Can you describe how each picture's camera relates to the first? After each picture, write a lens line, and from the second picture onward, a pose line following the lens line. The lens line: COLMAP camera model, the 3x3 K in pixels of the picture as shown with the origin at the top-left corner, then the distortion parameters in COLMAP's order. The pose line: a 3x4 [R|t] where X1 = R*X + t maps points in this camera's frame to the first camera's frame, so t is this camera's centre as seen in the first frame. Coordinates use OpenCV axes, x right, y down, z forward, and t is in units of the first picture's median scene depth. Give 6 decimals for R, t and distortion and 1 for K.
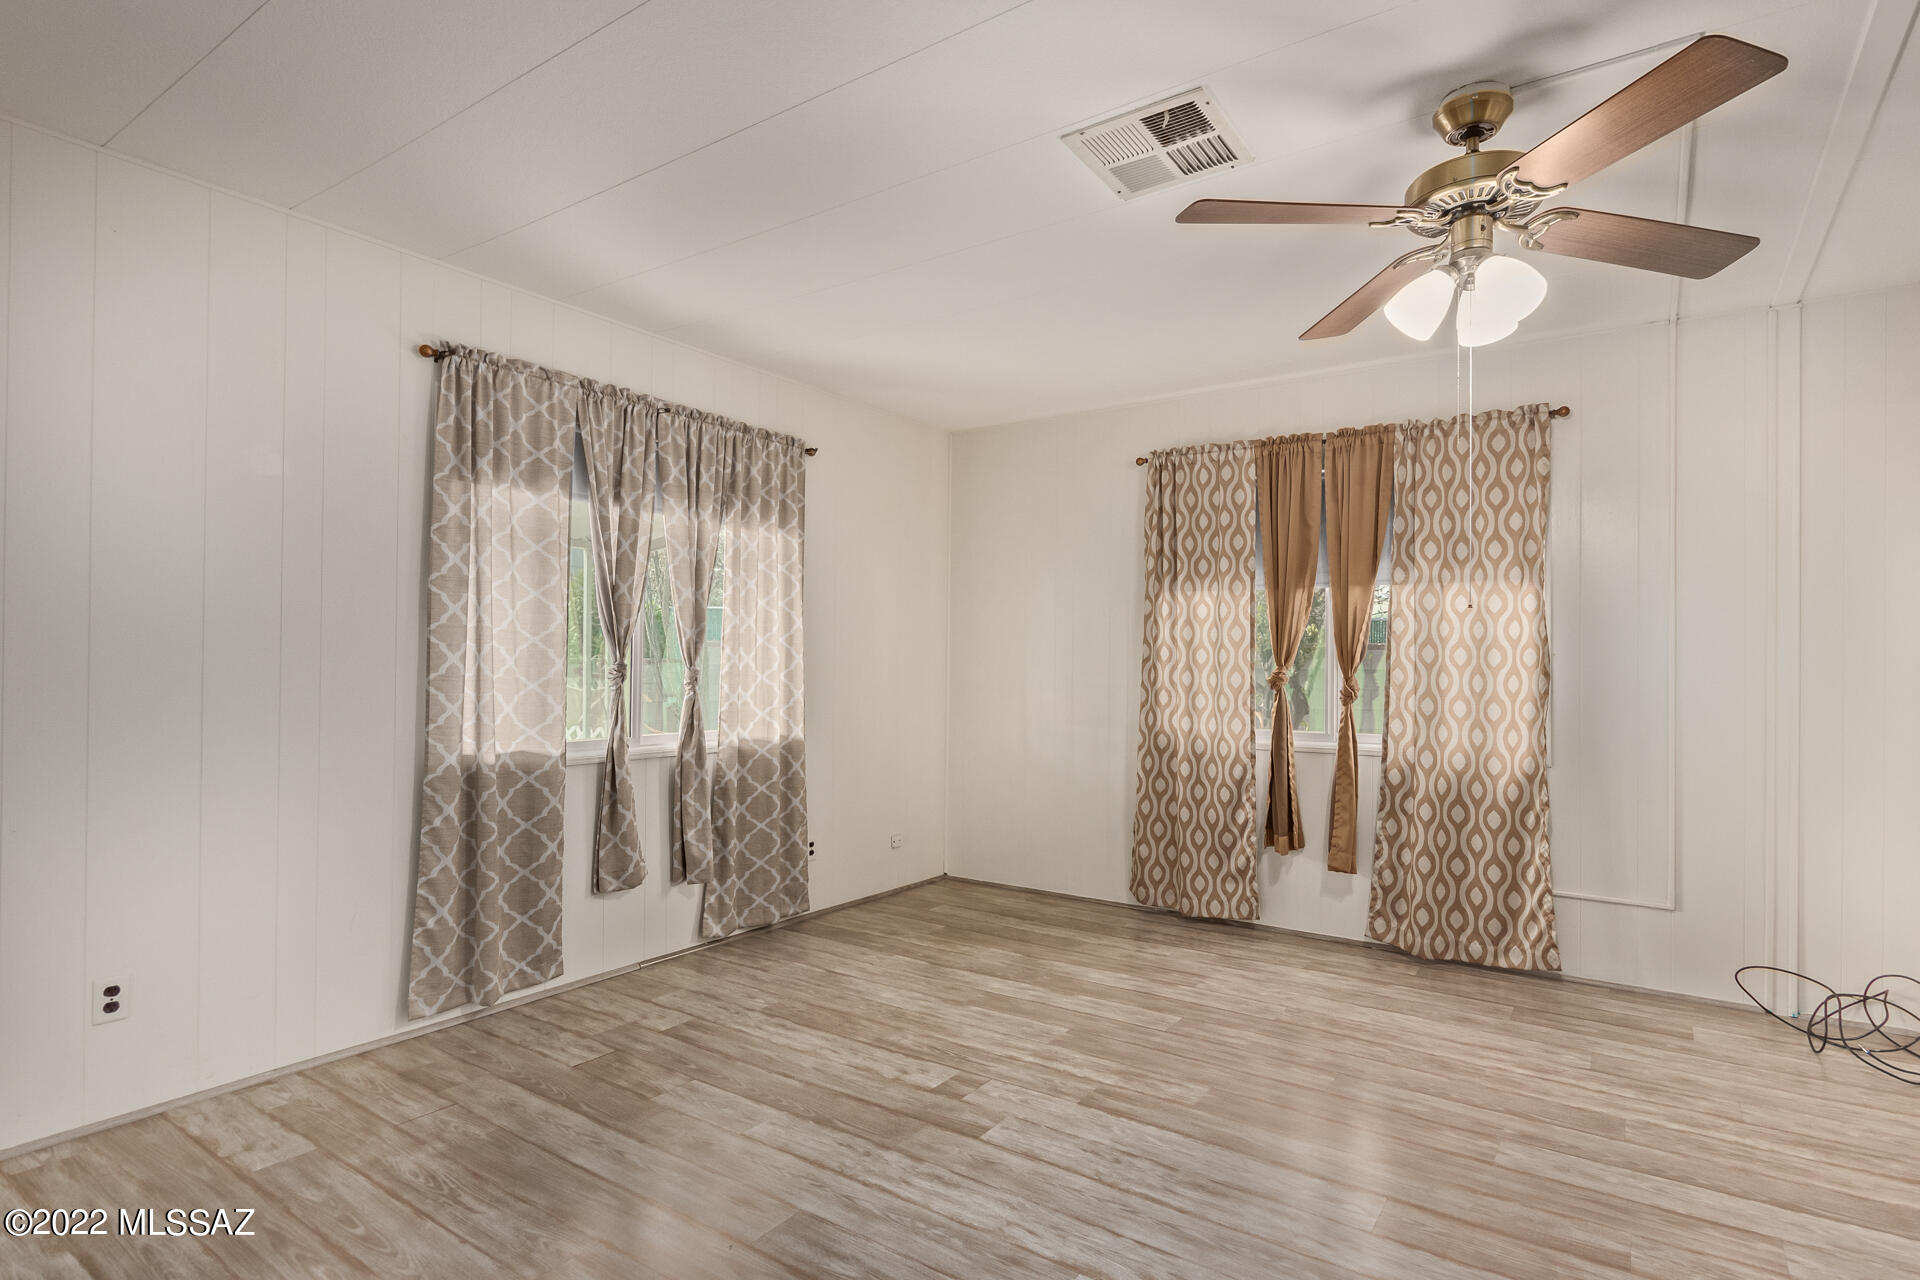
lens RADIAL K [[971.1, 0, 965.2], [0, 971.1, 647.9], [0, 0, 1]] dist [-0.000966, -0.000447]
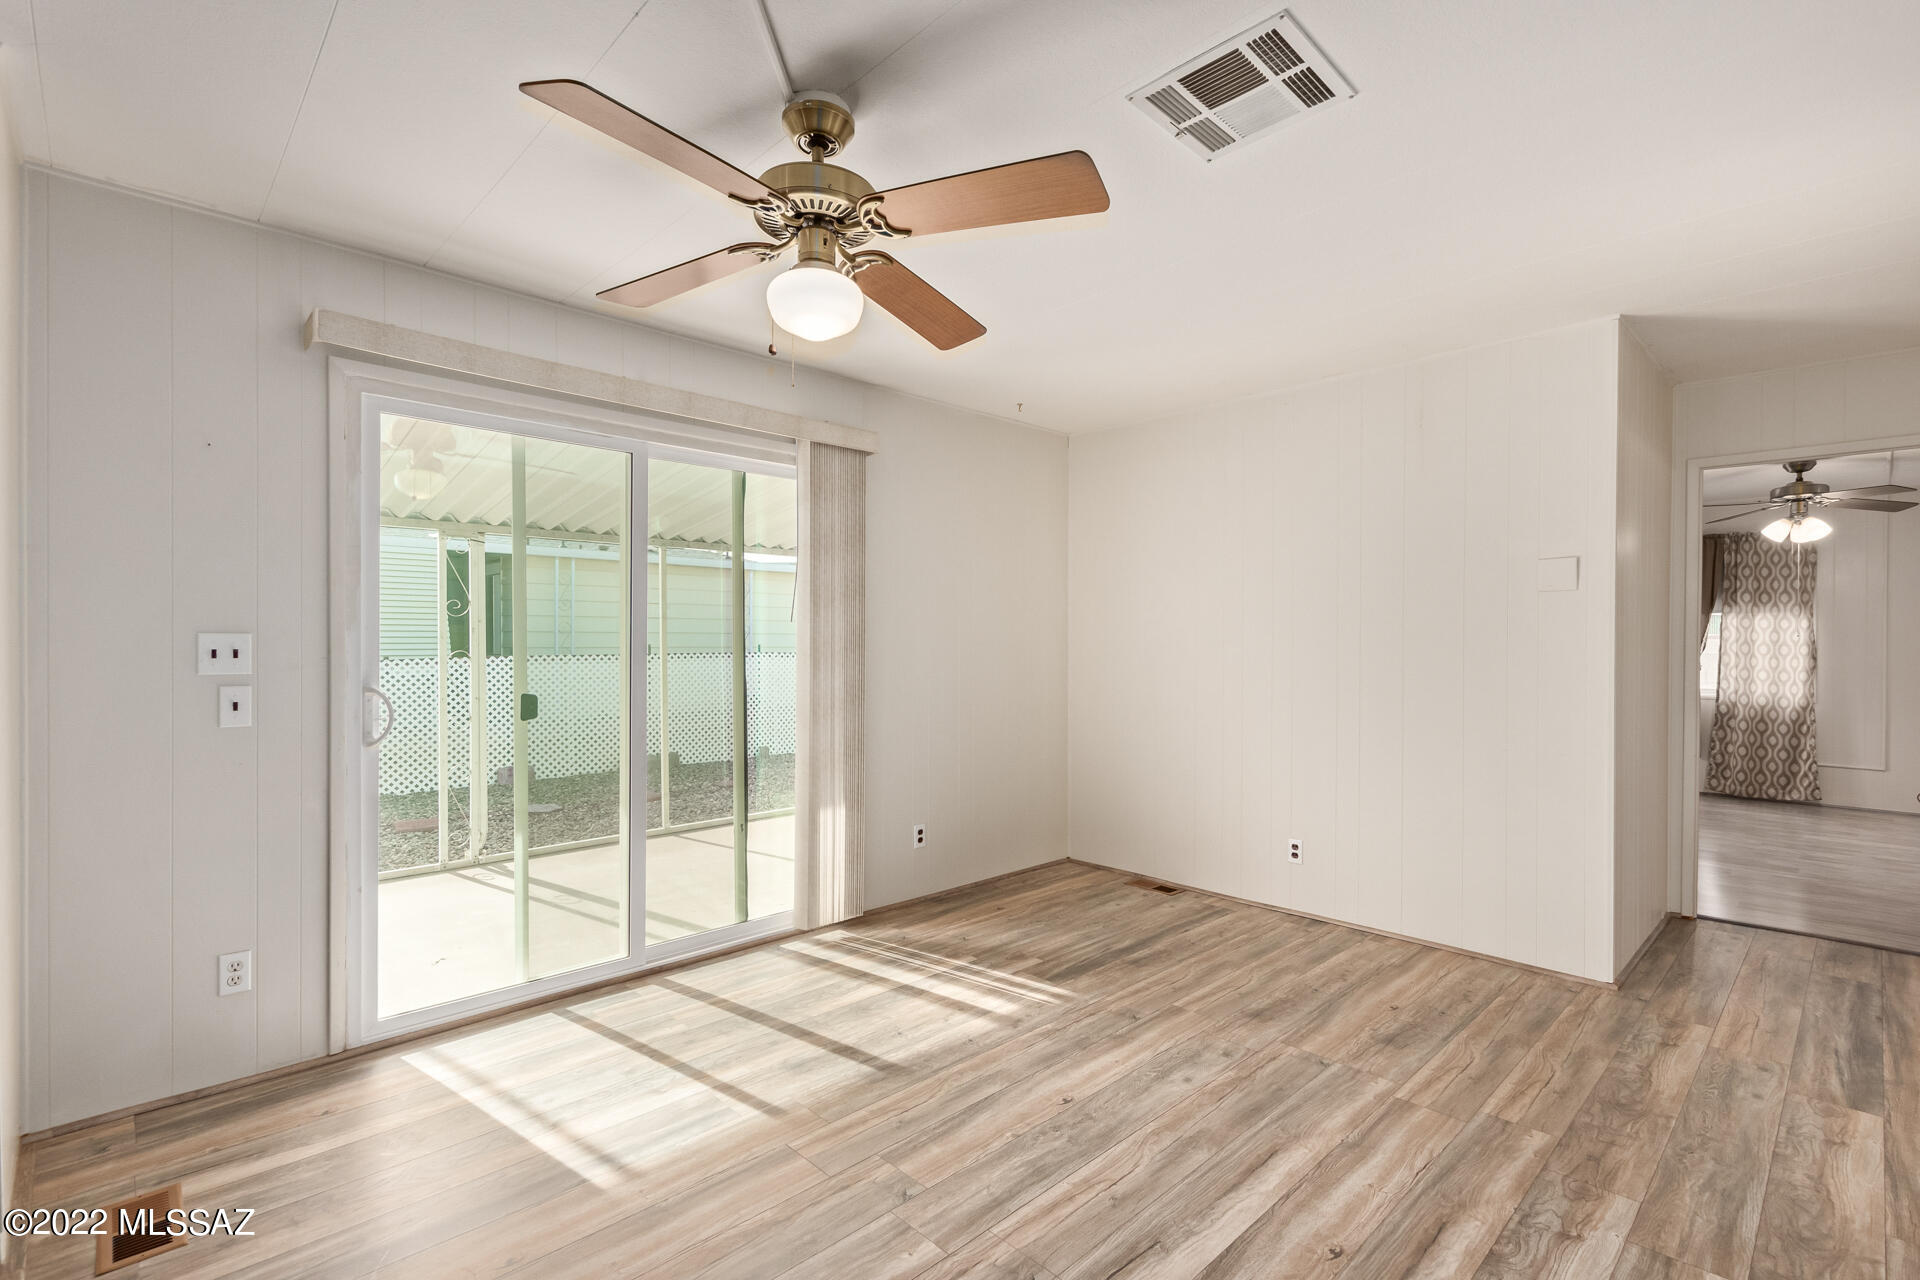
lens RADIAL K [[884.2, 0, 951.8], [0, 884.2, 647.3], [0, 0, 1]] dist [0.005509, -0.003585]
pose [[0.980720, -0.005552, -0.195338, -0.796316], [0.009326, 0.999787, 0.018409, -0.046103], [0.195194, -0.019876, 0.980563, -1.154254]]
